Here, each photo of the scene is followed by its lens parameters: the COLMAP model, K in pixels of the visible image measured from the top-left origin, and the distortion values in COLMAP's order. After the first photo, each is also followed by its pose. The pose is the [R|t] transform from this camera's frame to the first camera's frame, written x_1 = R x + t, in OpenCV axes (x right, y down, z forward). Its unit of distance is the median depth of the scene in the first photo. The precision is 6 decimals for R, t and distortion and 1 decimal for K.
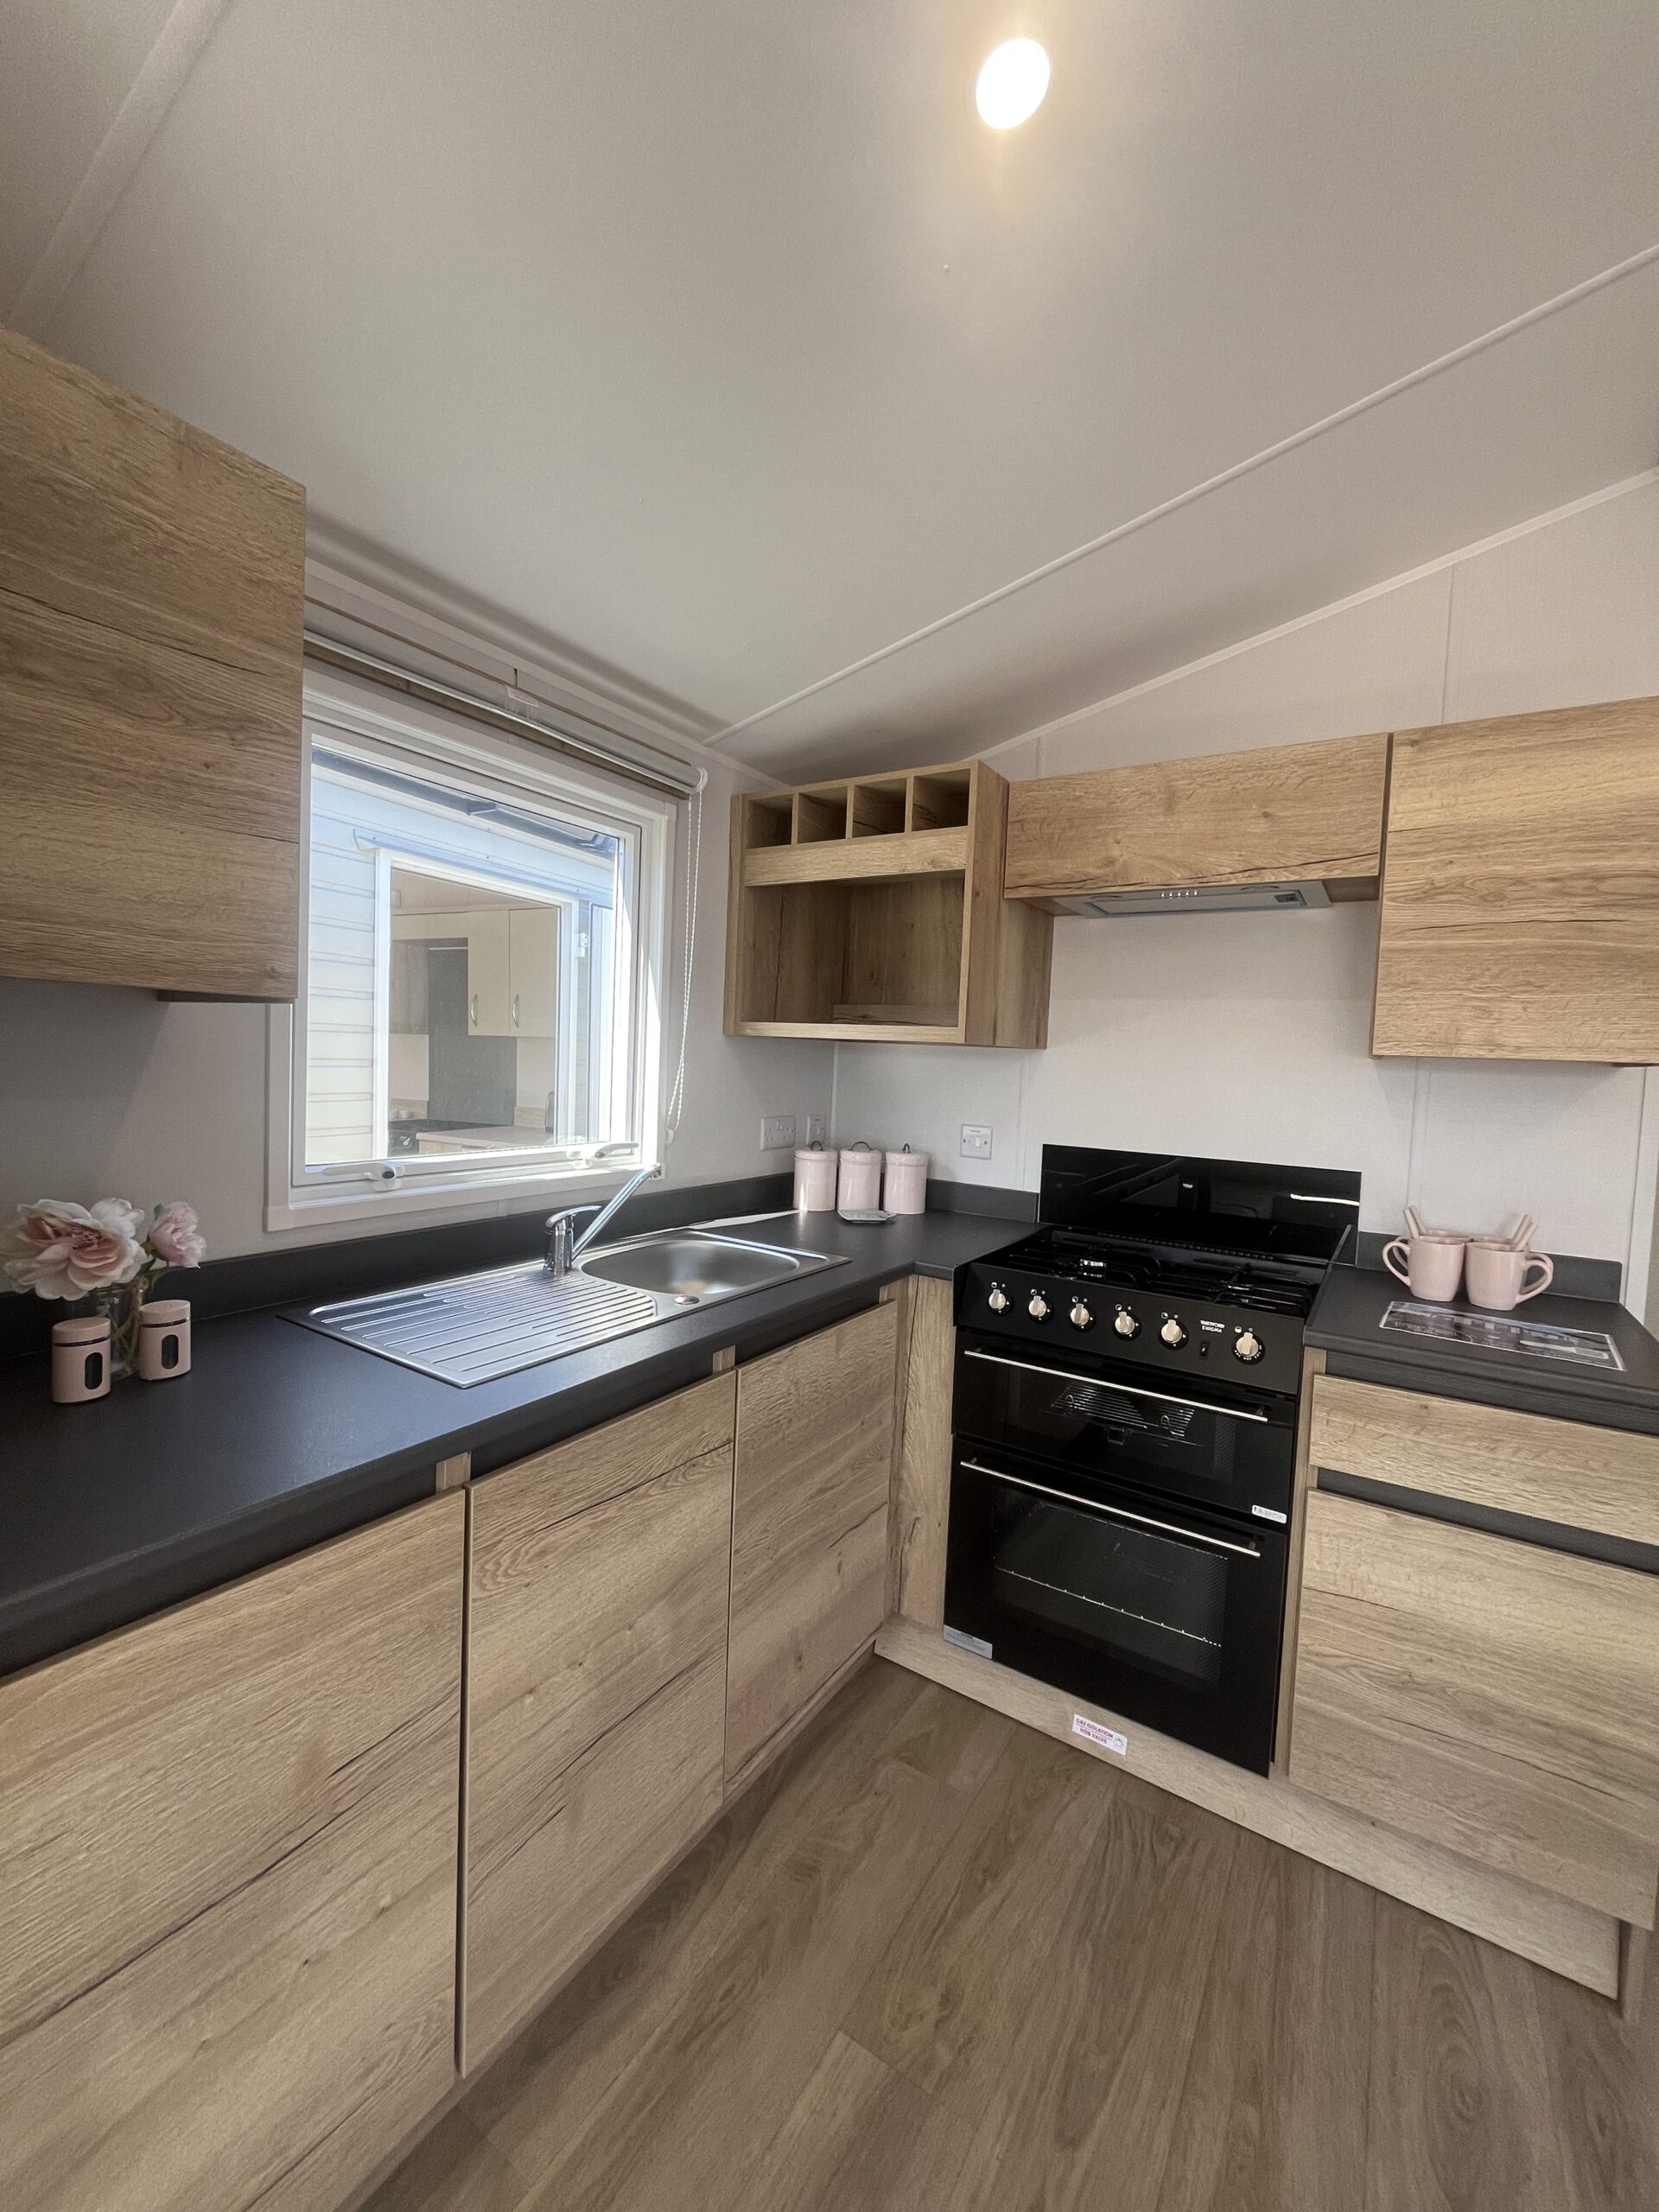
lens RADIAL K [[891.7, 0, 833.9], [0, 891.7, 1100.9], [0, 0, 1]] dist [-0.003184, 0.000037]
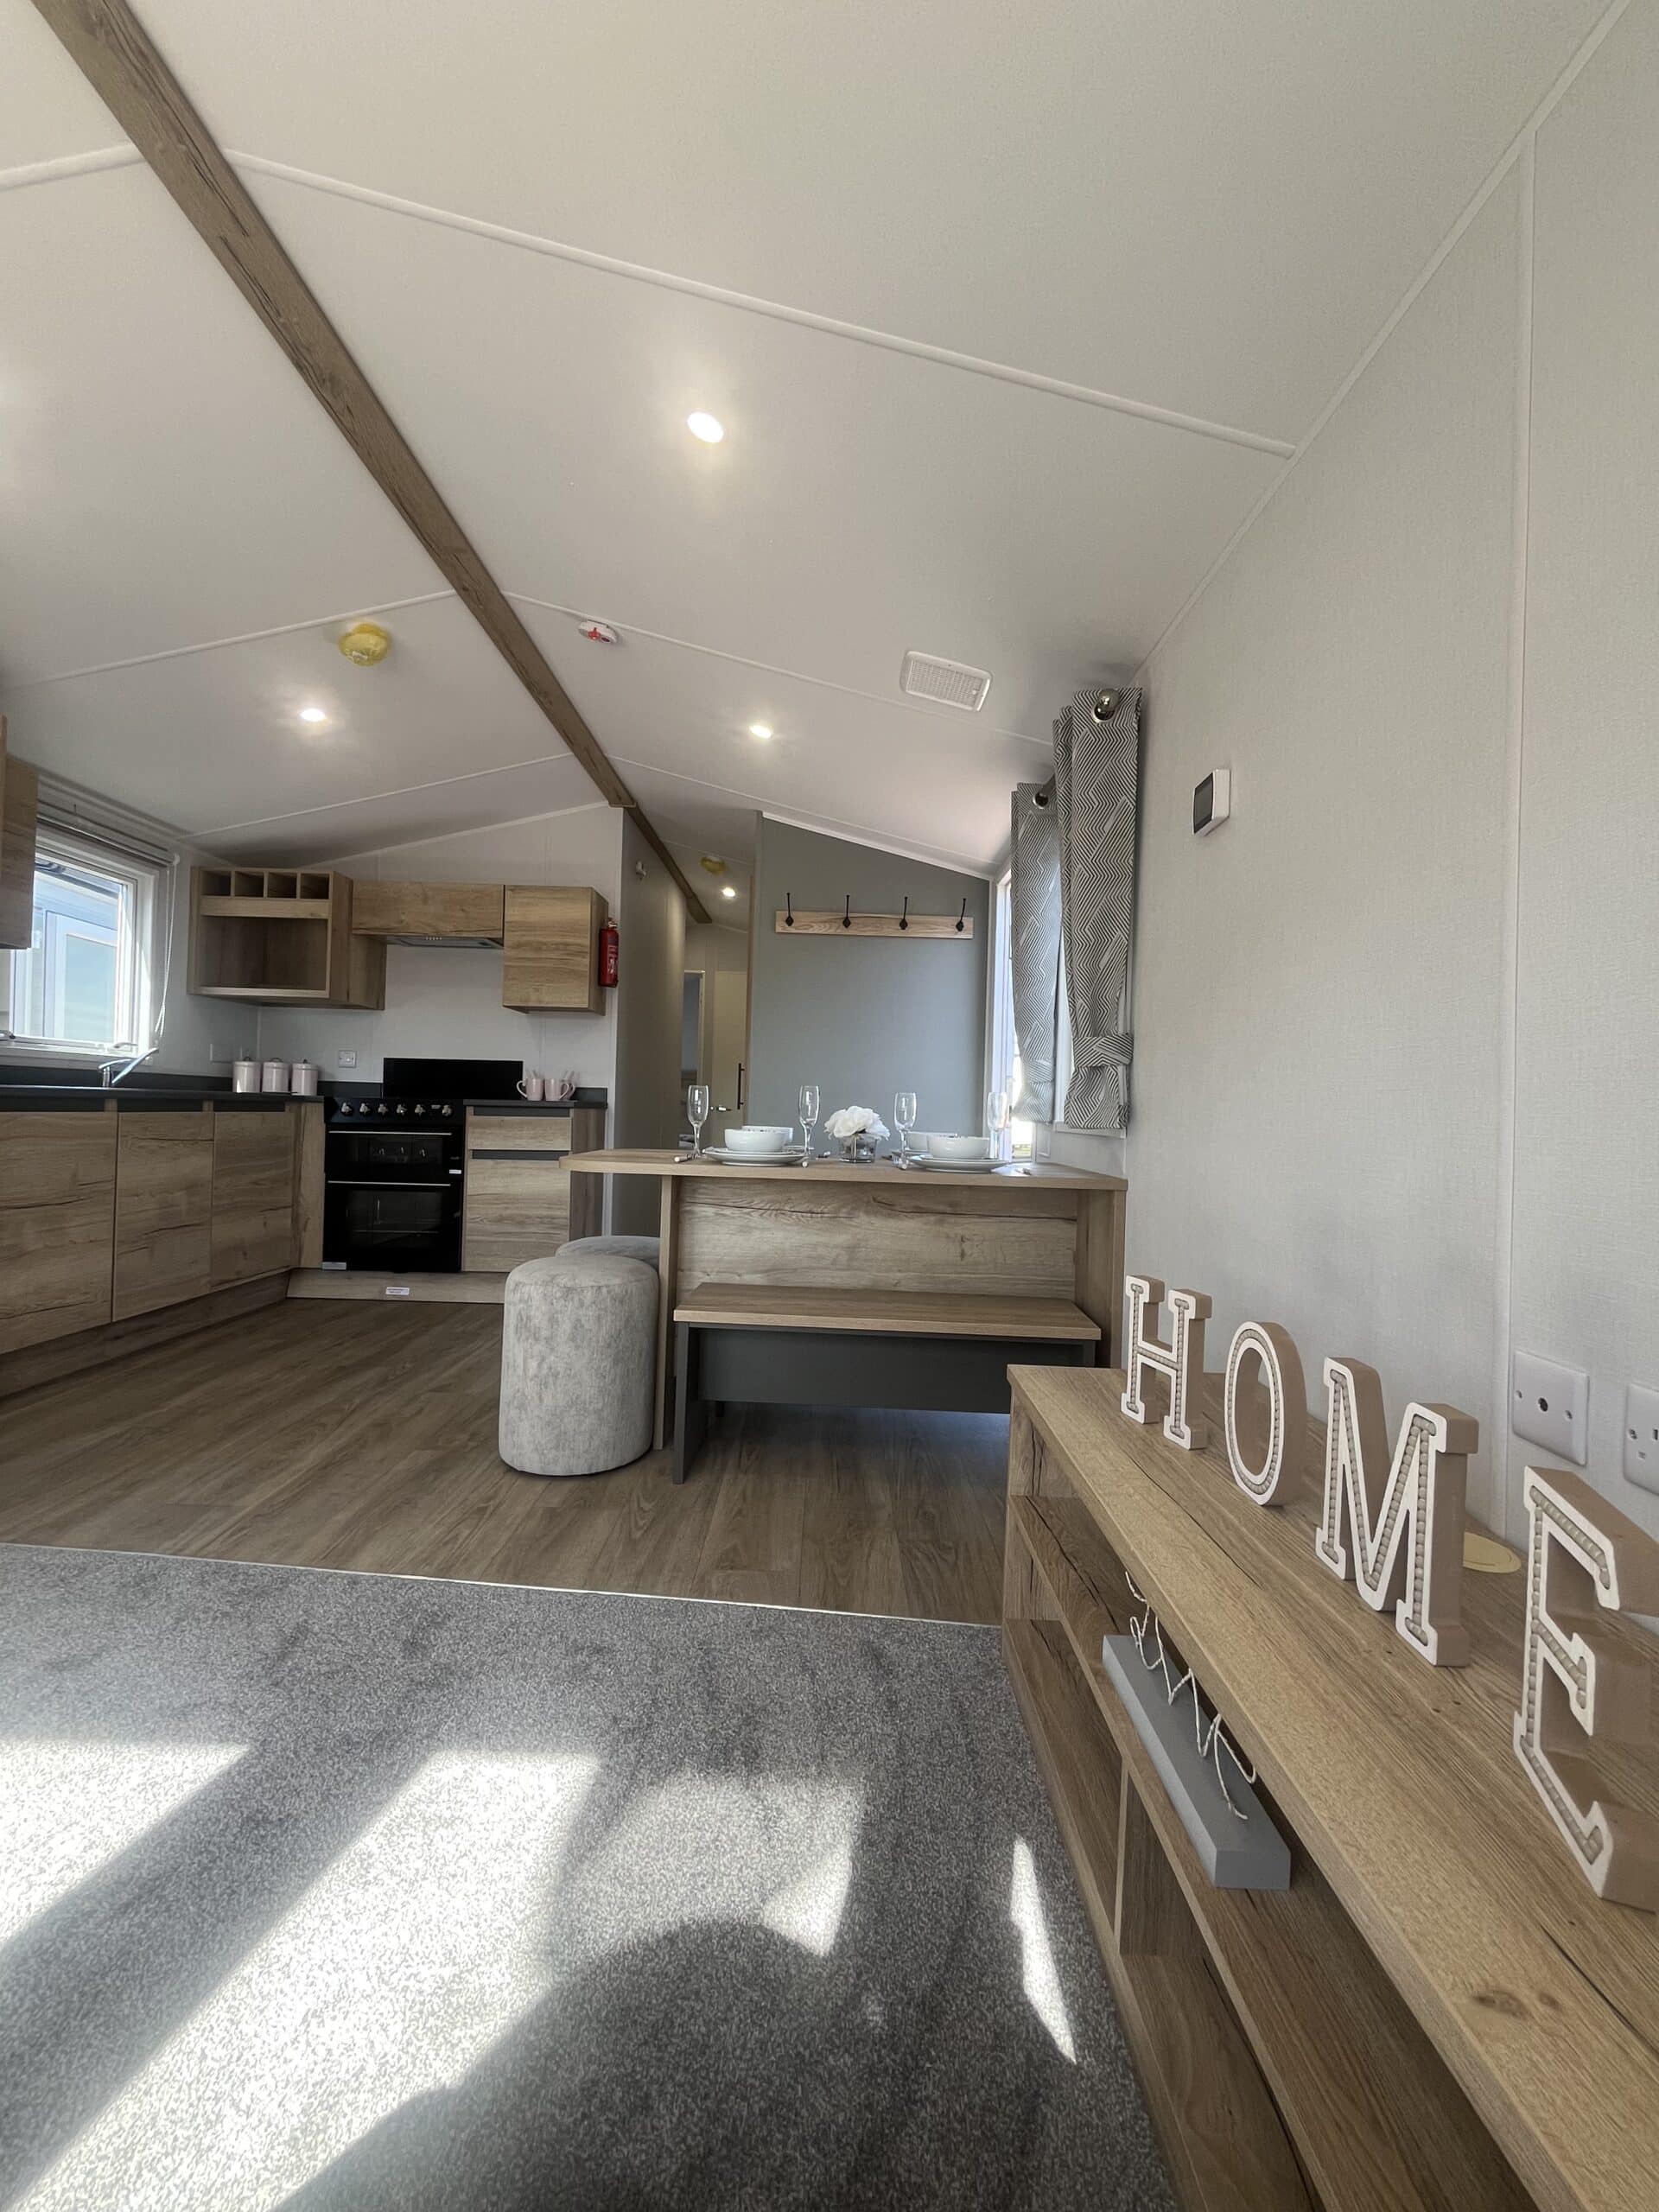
lens RADIAL K [[891.7, 0, 834.5], [0, 891.7, 1101.0], [0, 0, 1]] dist [-0.003184, 0.000037]
pose [[0.837809, -0.013346, 0.545800, -0.012958], [0.036978, 0.998793, -0.032339, 0.353179], [-0.544710, 0.047276, 0.837291, -1.730540]]
